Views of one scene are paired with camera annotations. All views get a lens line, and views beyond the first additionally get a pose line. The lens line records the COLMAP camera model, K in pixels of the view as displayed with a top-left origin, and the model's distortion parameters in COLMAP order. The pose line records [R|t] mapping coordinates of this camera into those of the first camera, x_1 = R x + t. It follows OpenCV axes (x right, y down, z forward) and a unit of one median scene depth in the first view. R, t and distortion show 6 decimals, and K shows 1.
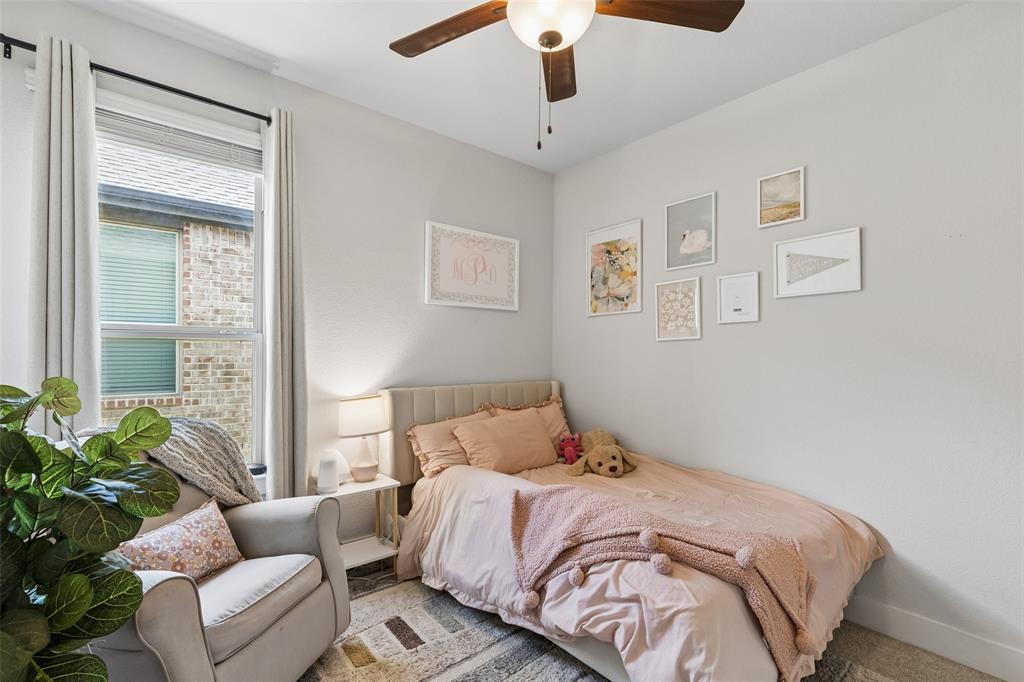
lens RADIAL K [[460.6, 0, 511.0], [0, 460.6, 347.5], [0, 0, 1]] dist [0.006227, -0.000008]
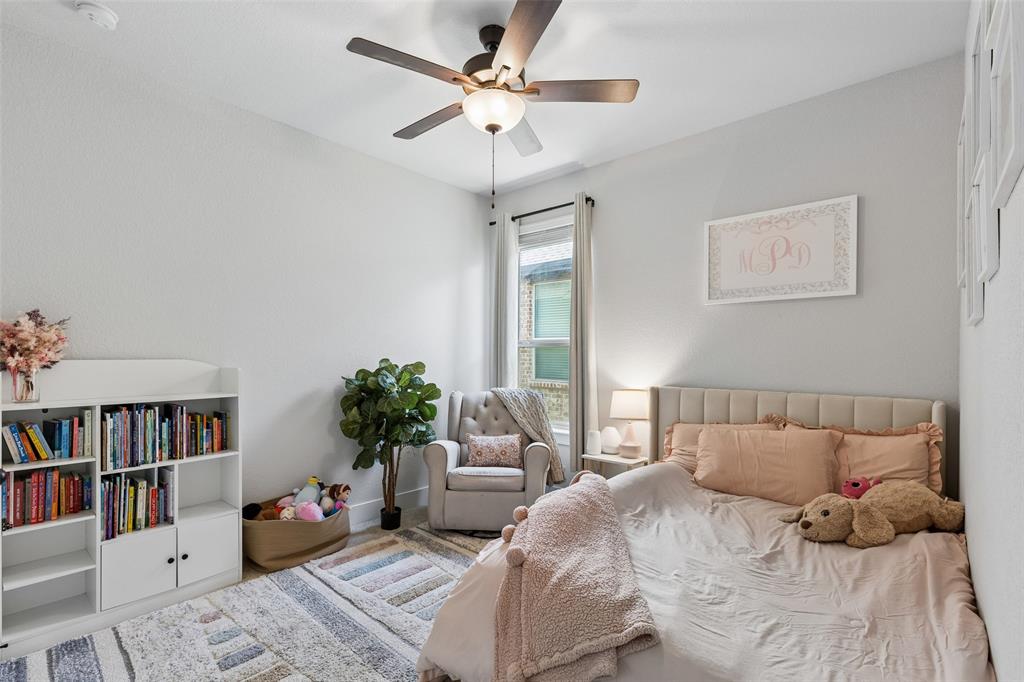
lens RADIAL K [[460.6, 0, 511.0], [0, 460.6, 347.5], [0, 0, 1]] dist [0.006227, -0.000008]
pose [[0.144892, -0.011866, -0.989376, 0.722146], [0.015564, 0.999832, -0.009712, -0.000045], [0.989325, -0.013991, 0.145052, 0.419741]]
